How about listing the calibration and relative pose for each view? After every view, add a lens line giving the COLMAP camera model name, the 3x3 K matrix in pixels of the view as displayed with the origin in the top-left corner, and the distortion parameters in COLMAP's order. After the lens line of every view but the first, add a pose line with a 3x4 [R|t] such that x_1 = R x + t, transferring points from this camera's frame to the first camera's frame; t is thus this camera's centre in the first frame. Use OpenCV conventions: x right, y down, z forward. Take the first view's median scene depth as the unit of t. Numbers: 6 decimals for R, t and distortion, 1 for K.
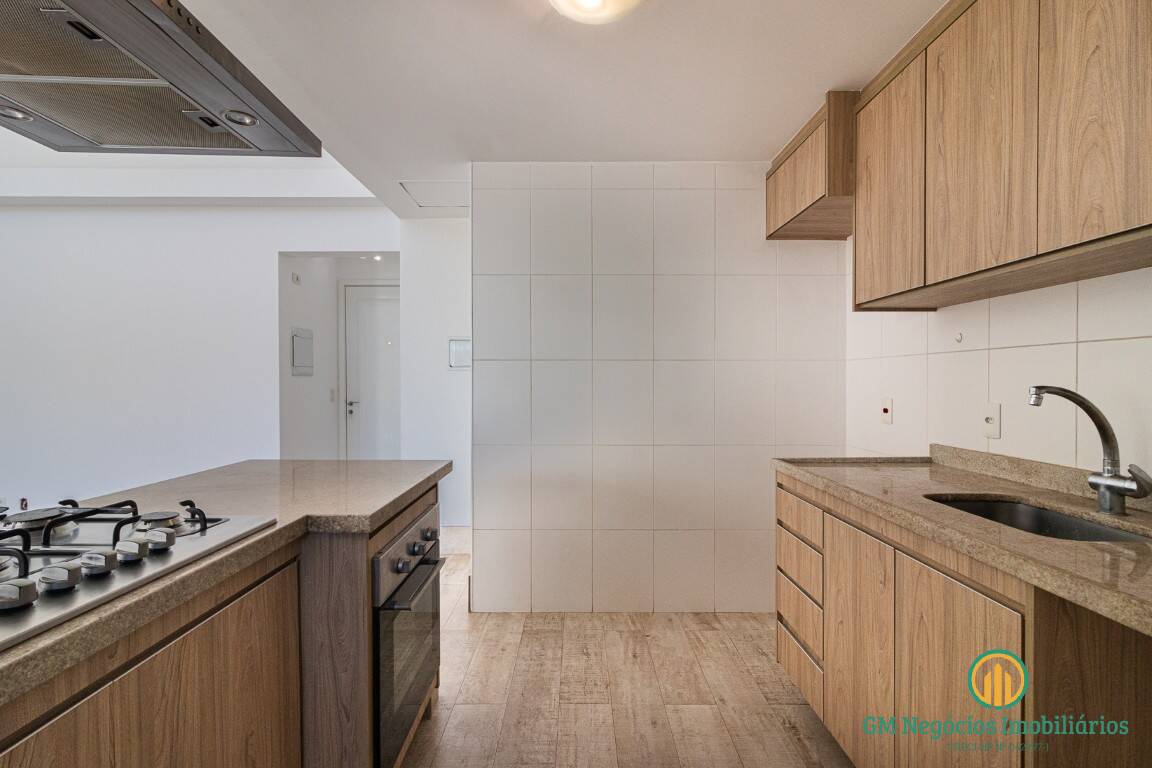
lens RADIAL K [[534.0, 0, 573.5], [0, 534.0, 389.7], [0, 0, 1]] dist [0.003298, 0.000202]
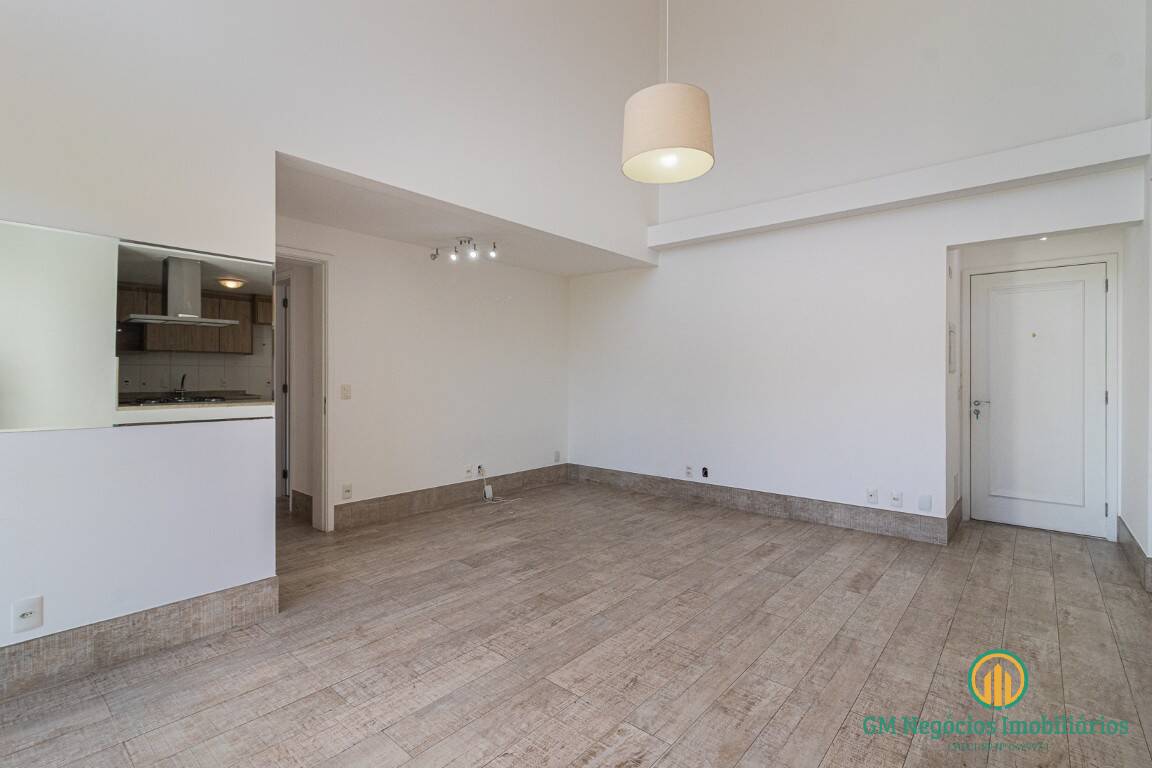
lens RADIAL K [[527.6, 0, 576.5], [0, 527.6, 379.4], [0, 0, 1]] dist [0.002820, -0.000005]
pose [[0.760931, 0.006588, -0.648800, -1.115436], [-0.014470, 0.999872, -0.006818, 0.006805], [0.648672, 0.014576, 0.760929, -0.437280]]
